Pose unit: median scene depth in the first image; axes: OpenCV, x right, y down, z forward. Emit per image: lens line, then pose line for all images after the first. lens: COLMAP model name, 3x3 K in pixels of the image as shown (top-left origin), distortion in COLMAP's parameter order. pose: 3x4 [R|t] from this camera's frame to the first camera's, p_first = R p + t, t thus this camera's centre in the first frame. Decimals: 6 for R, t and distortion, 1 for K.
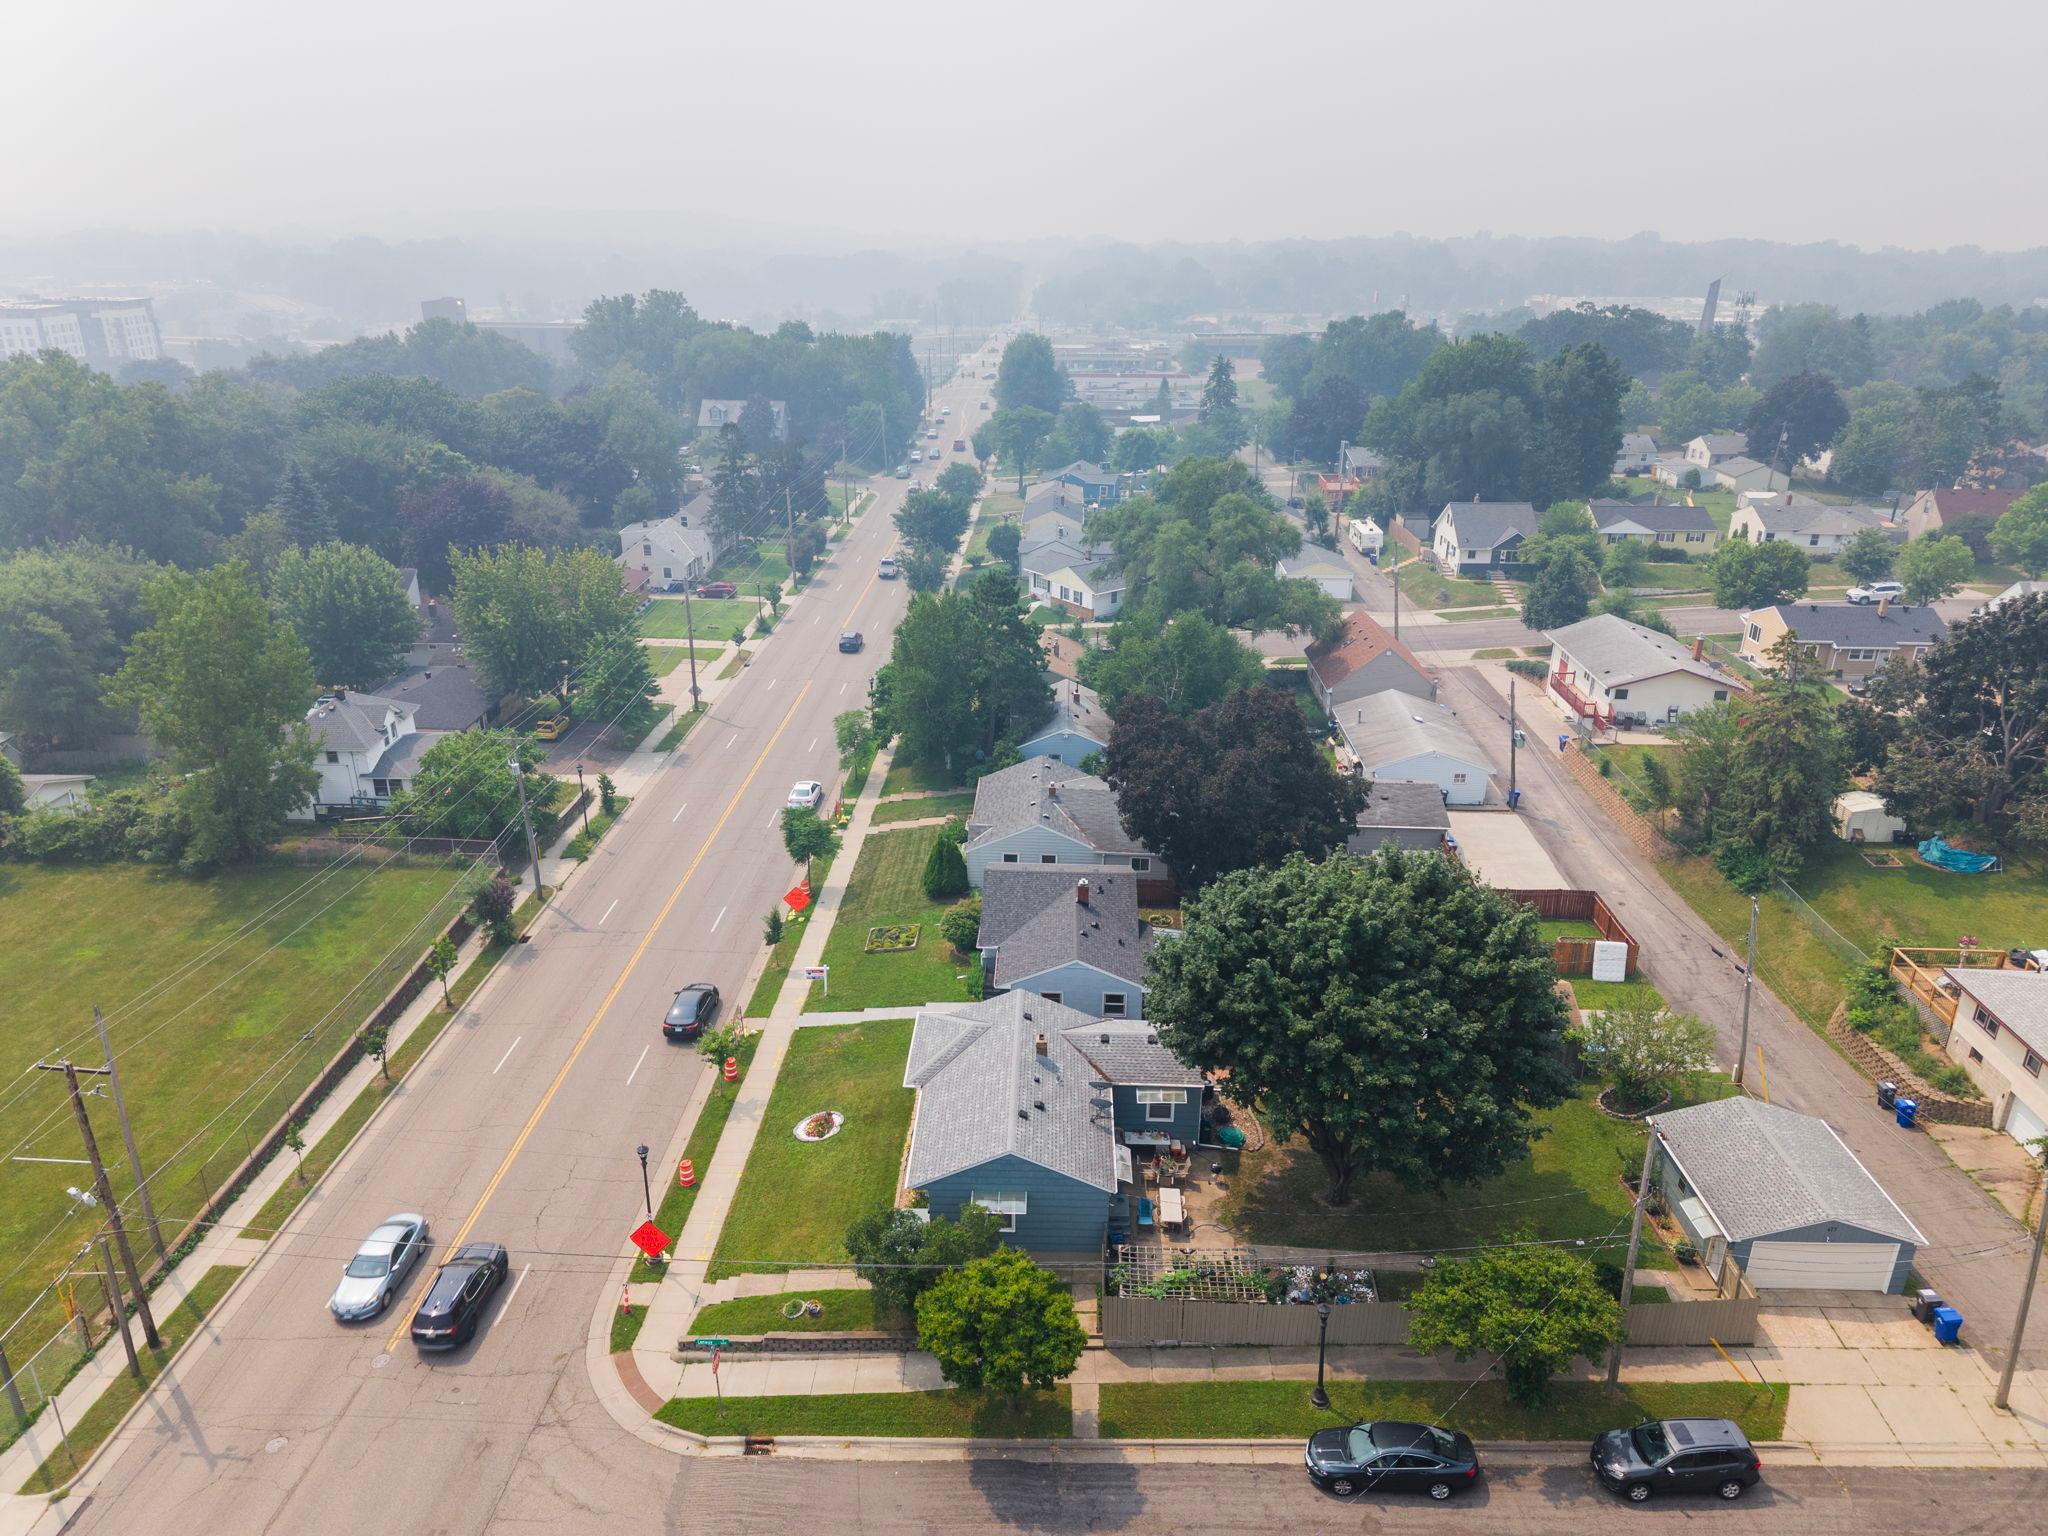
lens RADIAL K [[1362.8, 0, 1025.6], [0, 1362.8, 771.8], [0, 0, 1]] dist [0.029287, -0.029186]
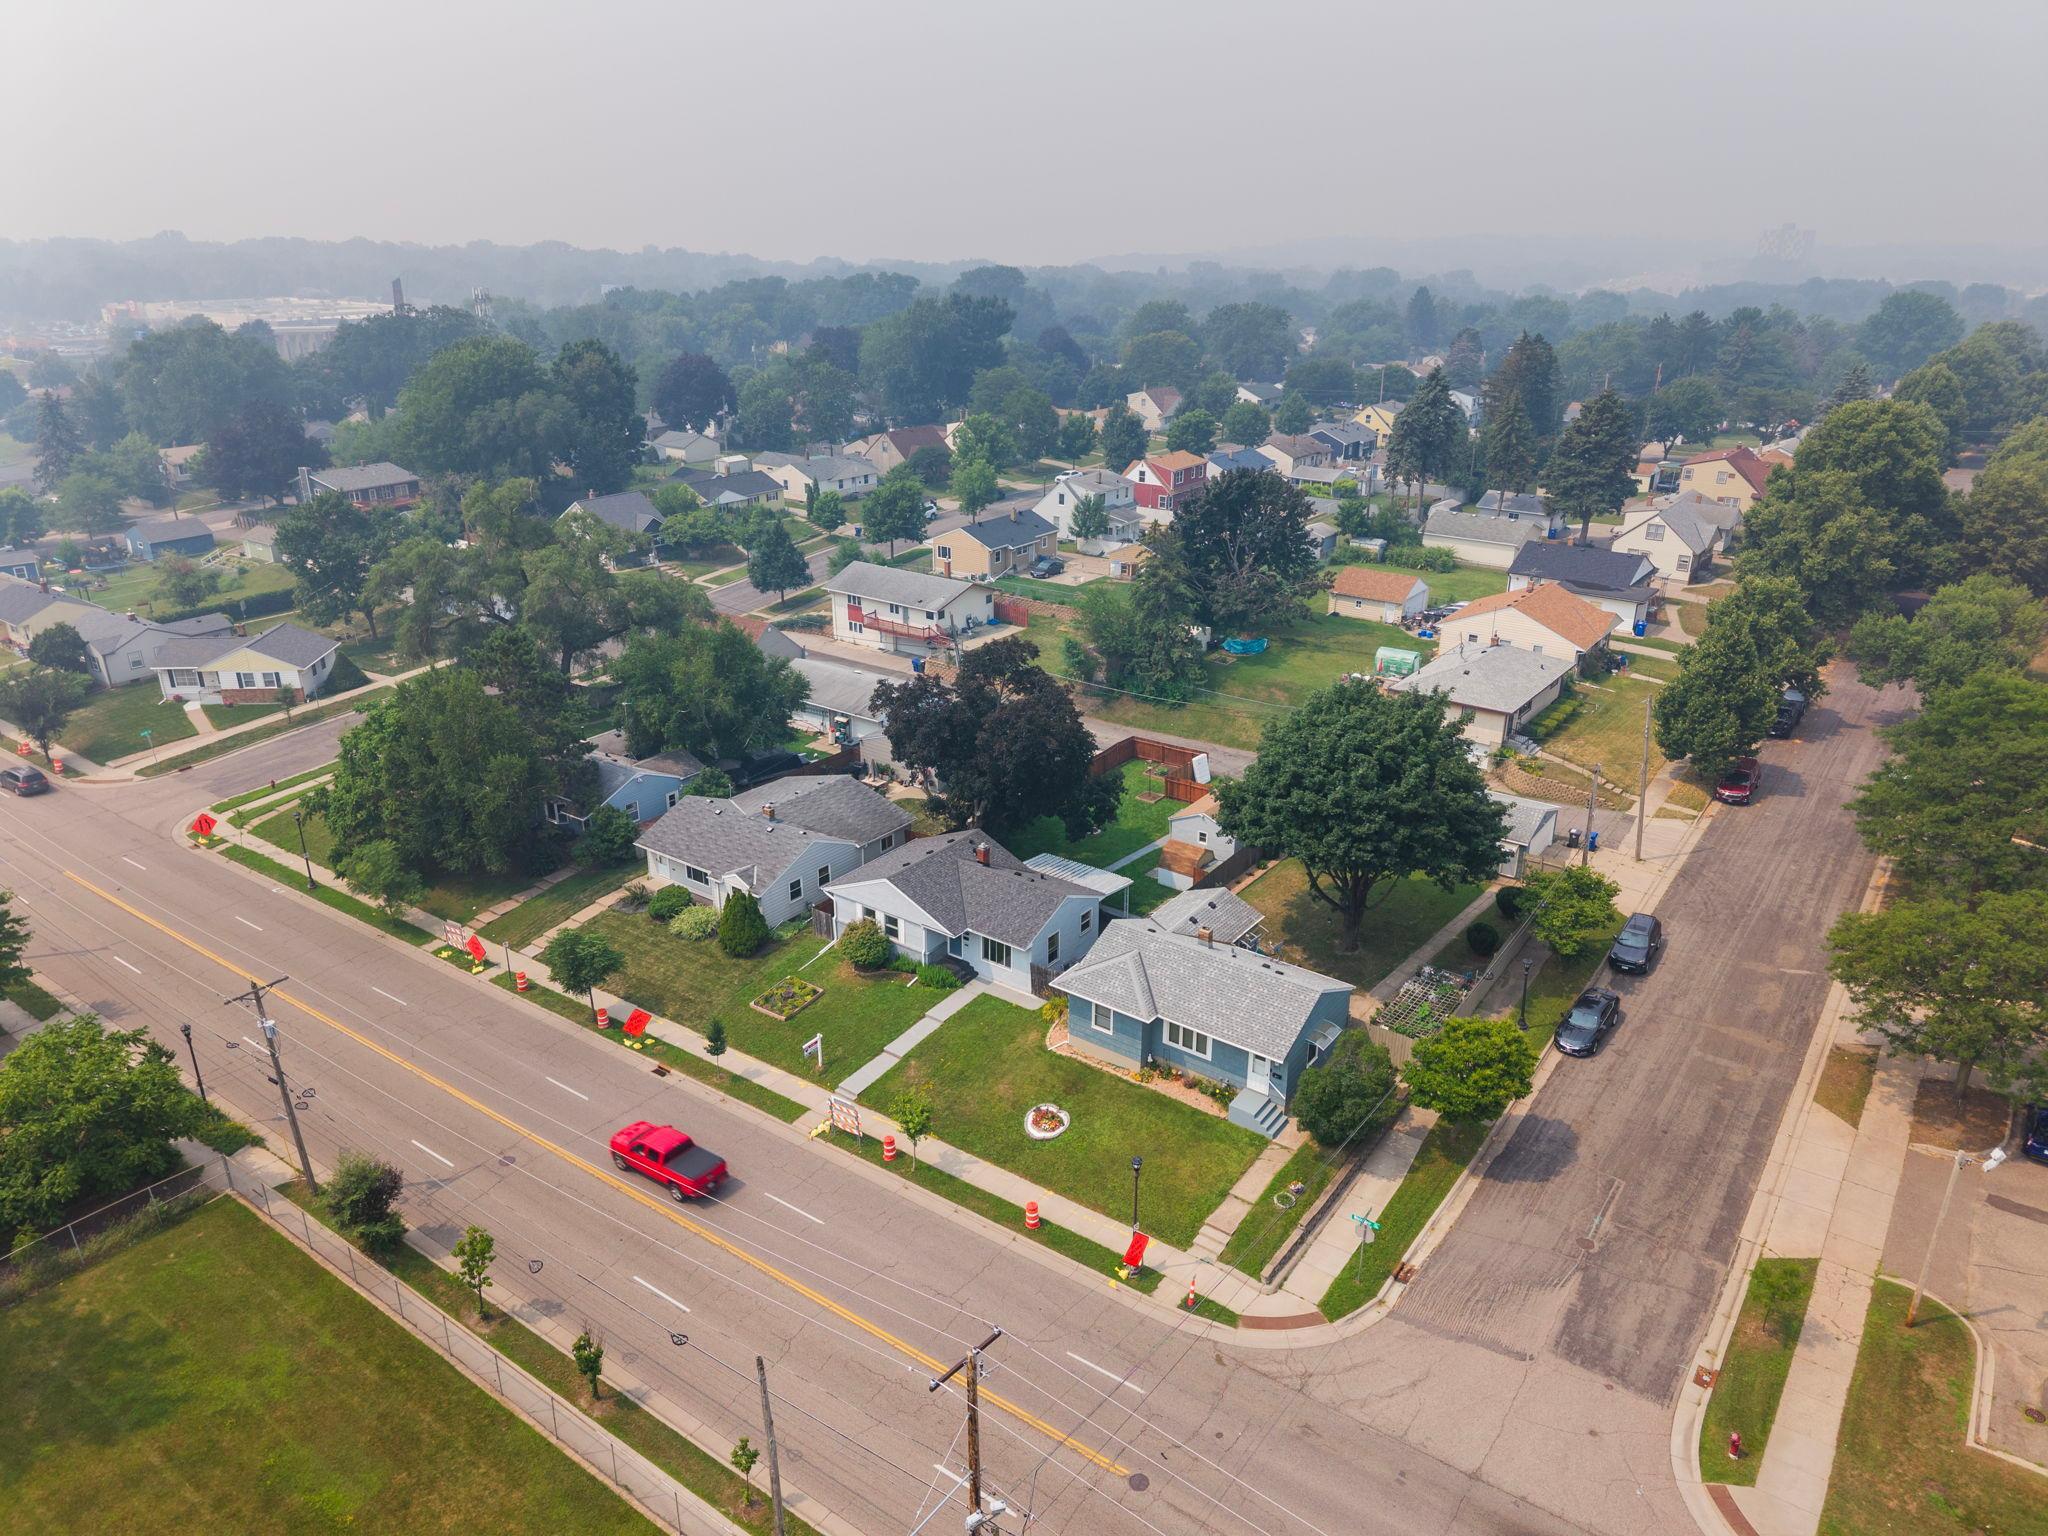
lens RADIAL K [[1362.8, 0, 1023.9], [0, 1362.8, 775.4], [0, 0, 1]] dist [0.029287, -0.029186]
pose [[0.566388, -0.312084, 0.762763, -0.954396], [0.309433, 0.938343, 0.154154, -0.164829], [-0.763843, 0.148713, 0.628036, 0.363610]]
